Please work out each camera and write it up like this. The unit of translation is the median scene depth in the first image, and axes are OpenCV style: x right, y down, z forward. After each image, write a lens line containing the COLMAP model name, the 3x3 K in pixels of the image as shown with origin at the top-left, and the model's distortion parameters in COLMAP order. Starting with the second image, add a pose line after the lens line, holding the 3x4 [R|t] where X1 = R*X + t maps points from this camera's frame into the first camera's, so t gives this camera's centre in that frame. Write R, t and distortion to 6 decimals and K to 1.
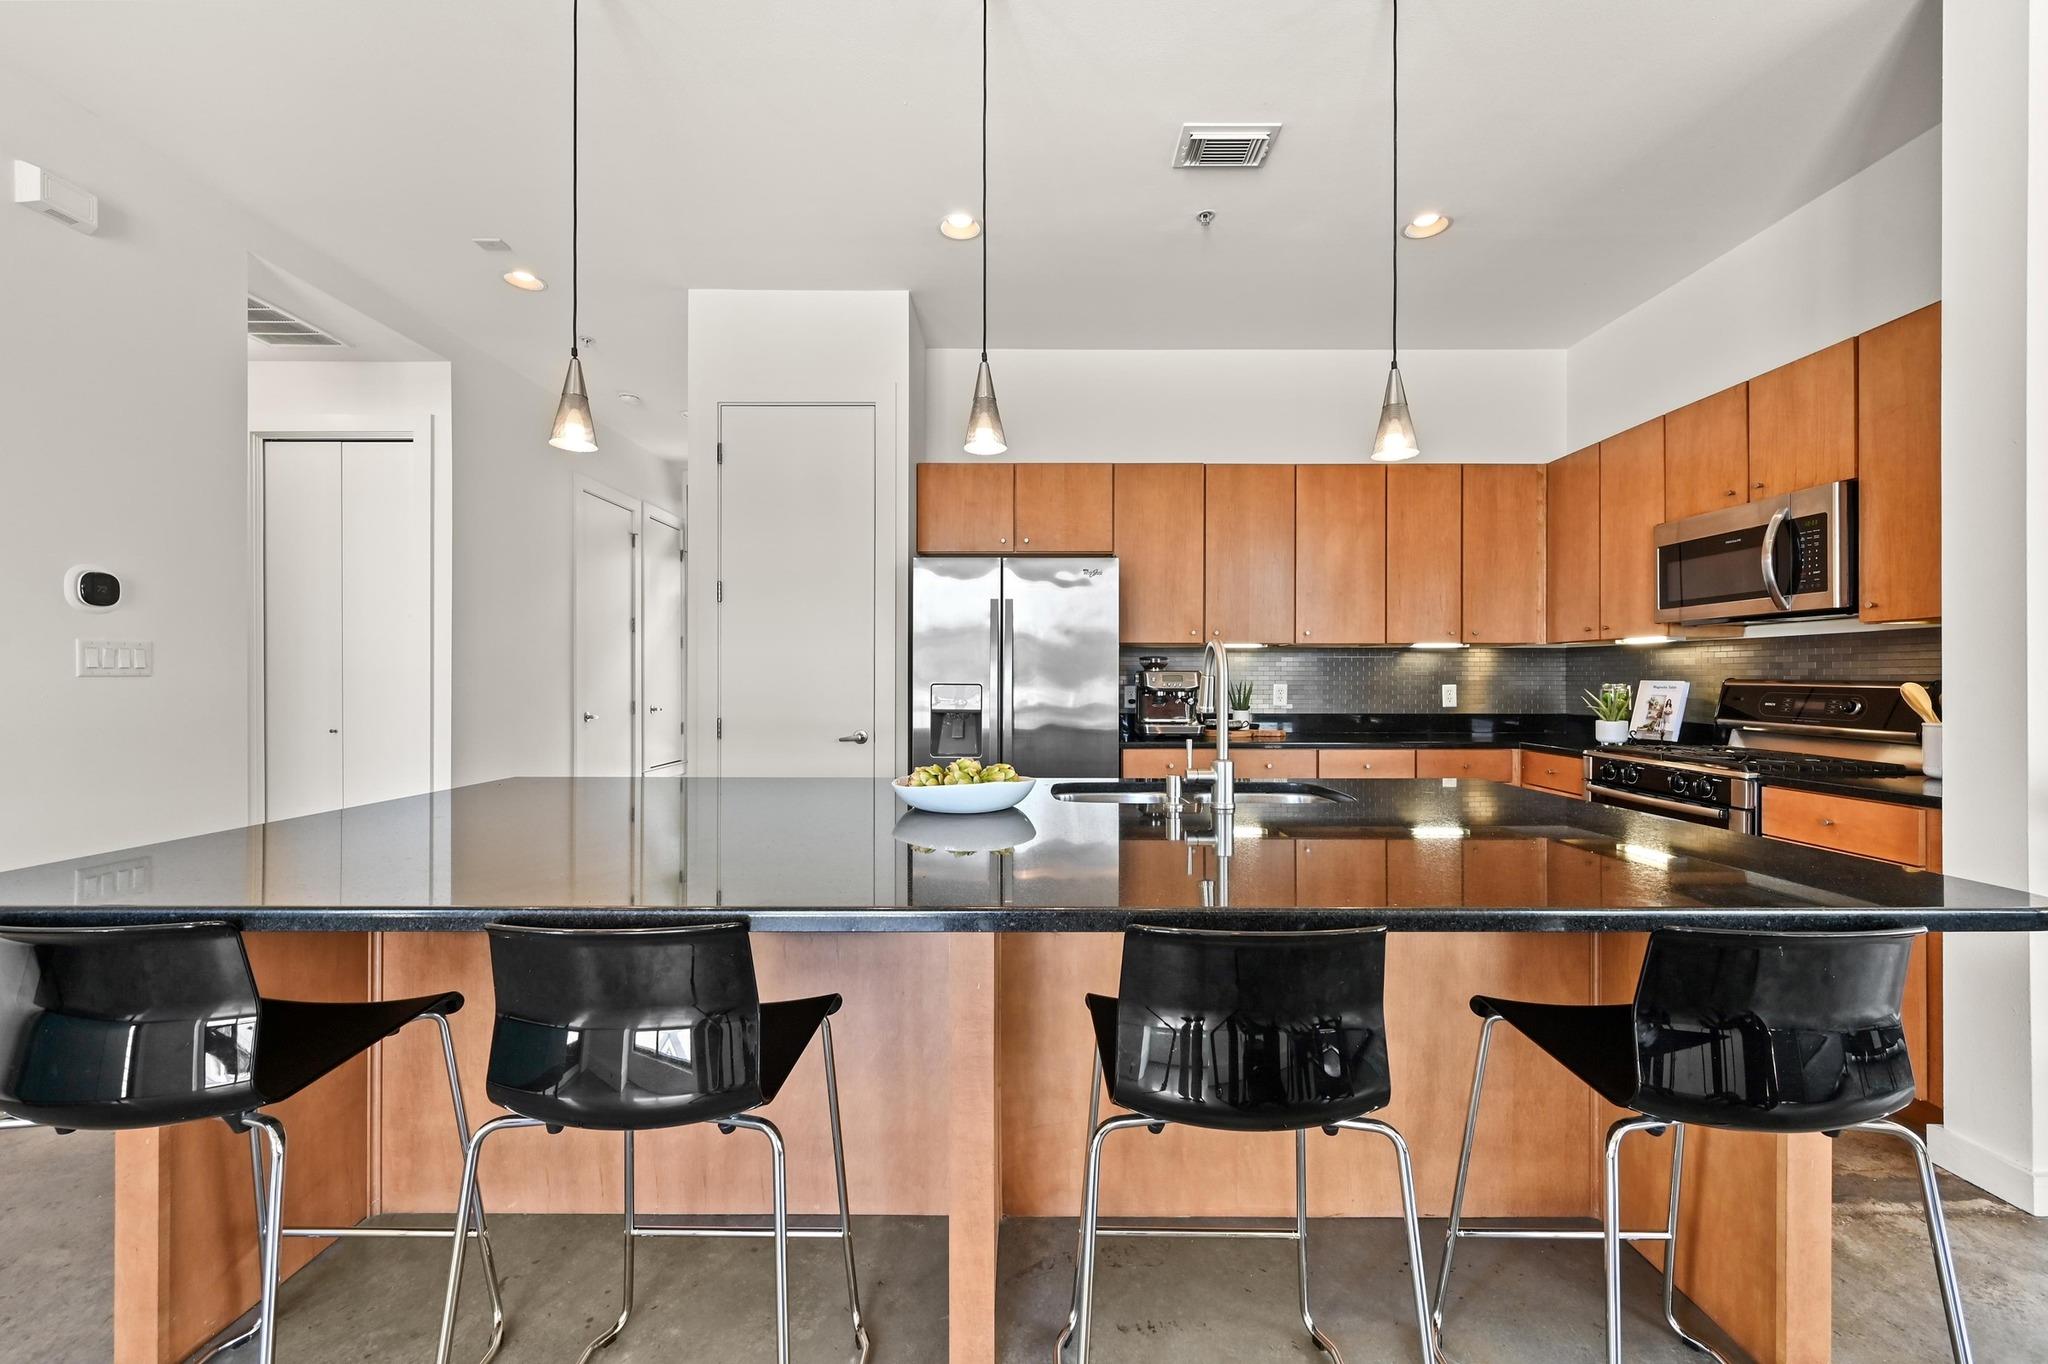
lens RADIAL K [[819.3, 0, 1028.8], [0, 819.3, 681.0], [0, 0, 1]] dist [-0.002133, -0.000255]
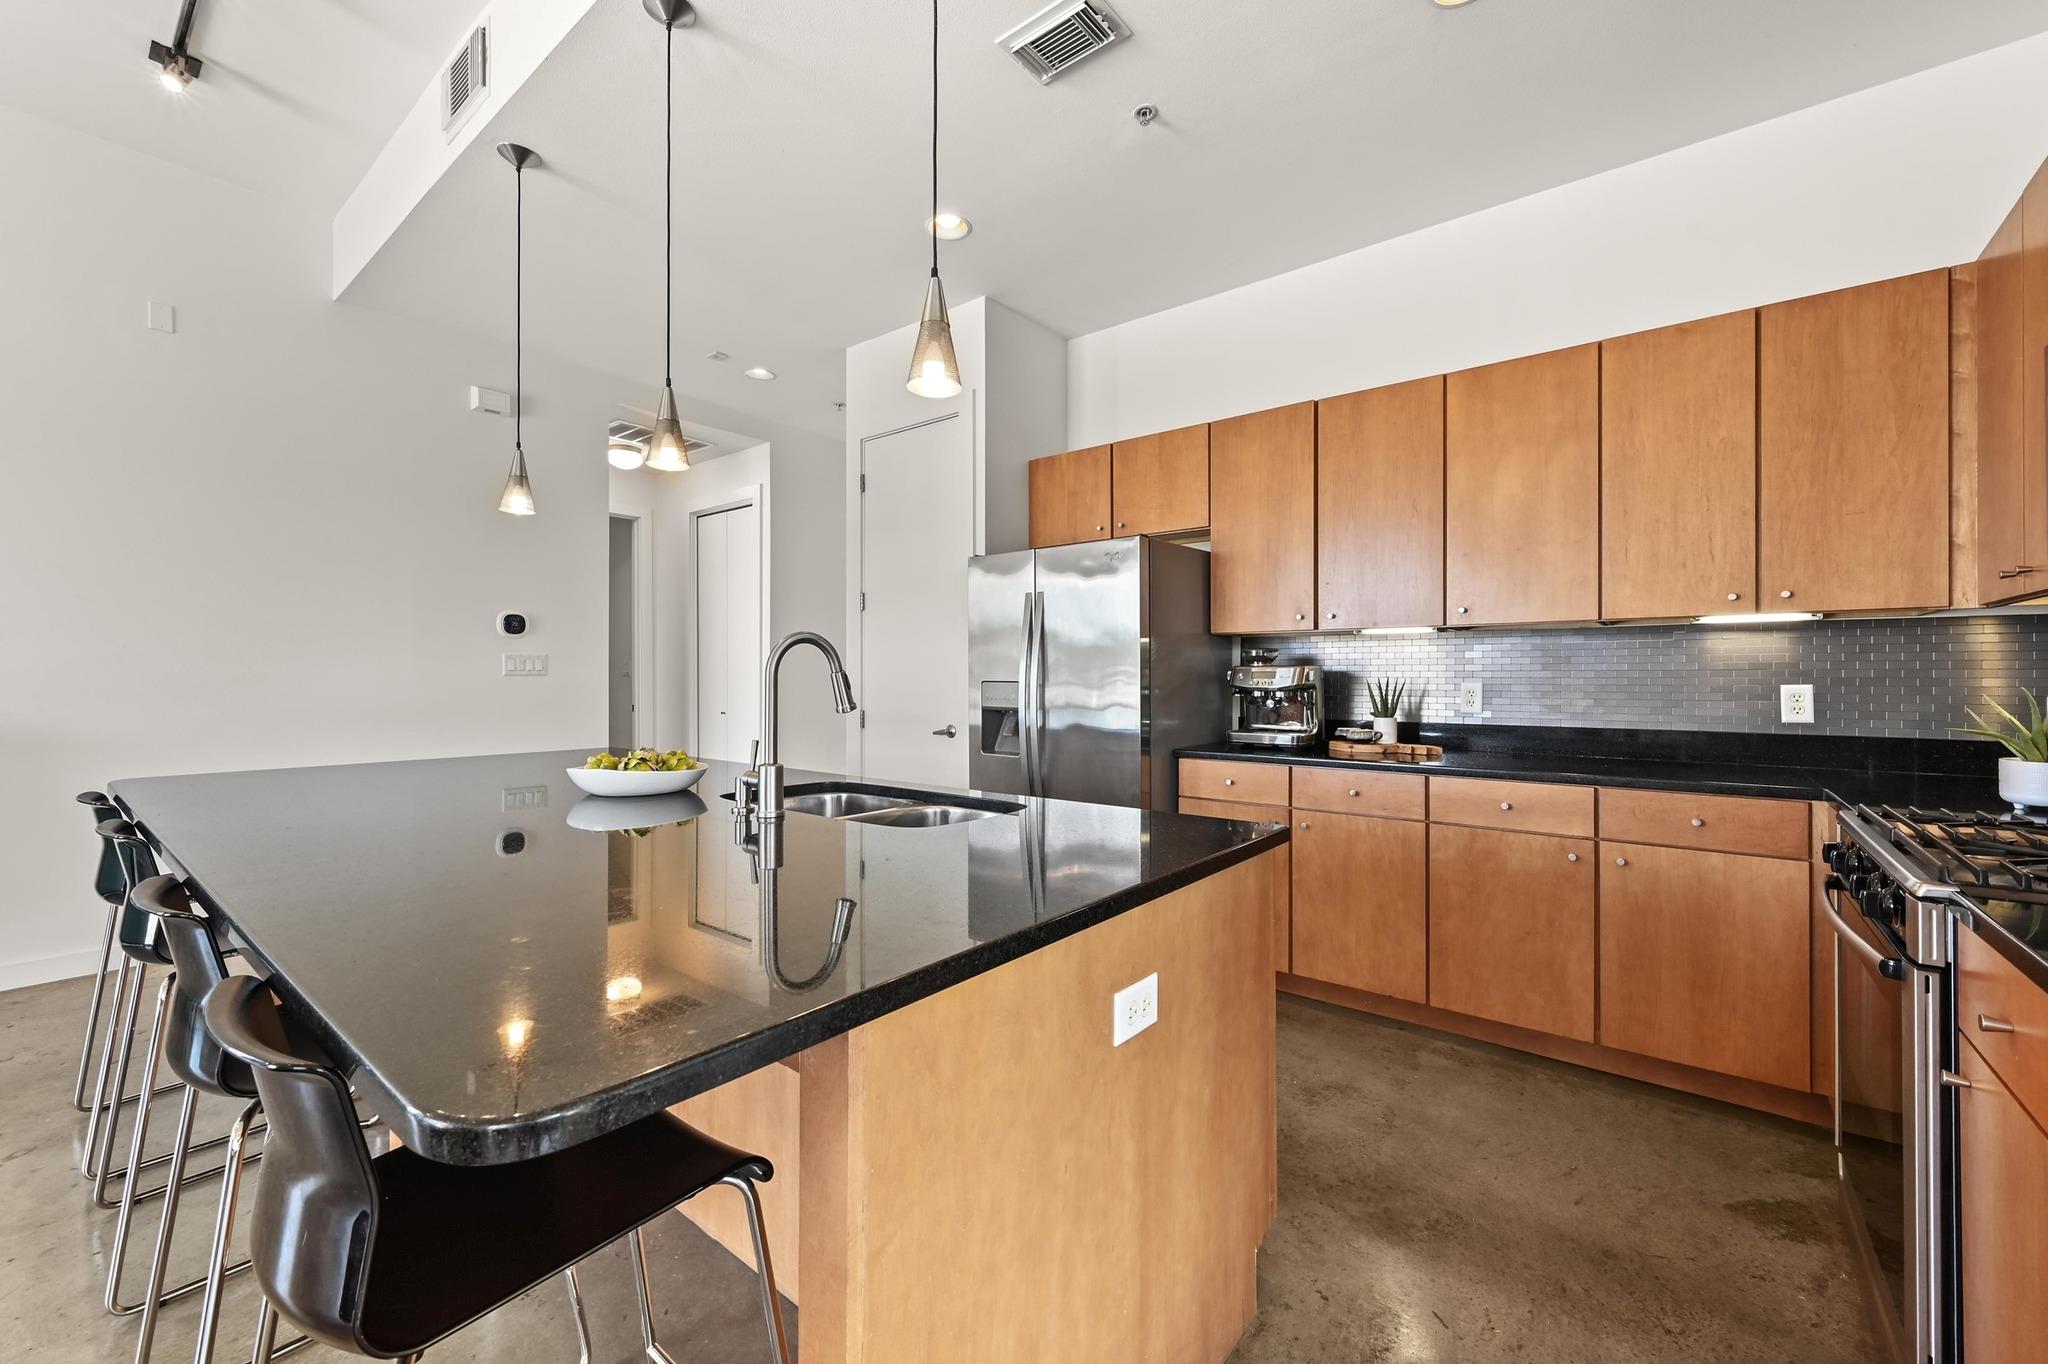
lens RADIAL K [[819.3, 0, 1023.0], [0, 819.3, 682.0], [0, 0, 1]] dist [-0.002133, -0.000255]
pose [[0.776749, 0.003007, -0.629803, 0.490642], [-0.000551, 0.999991, 0.004095, 0.000464], [0.629810, -0.002833, 0.776744, 0.217541]]
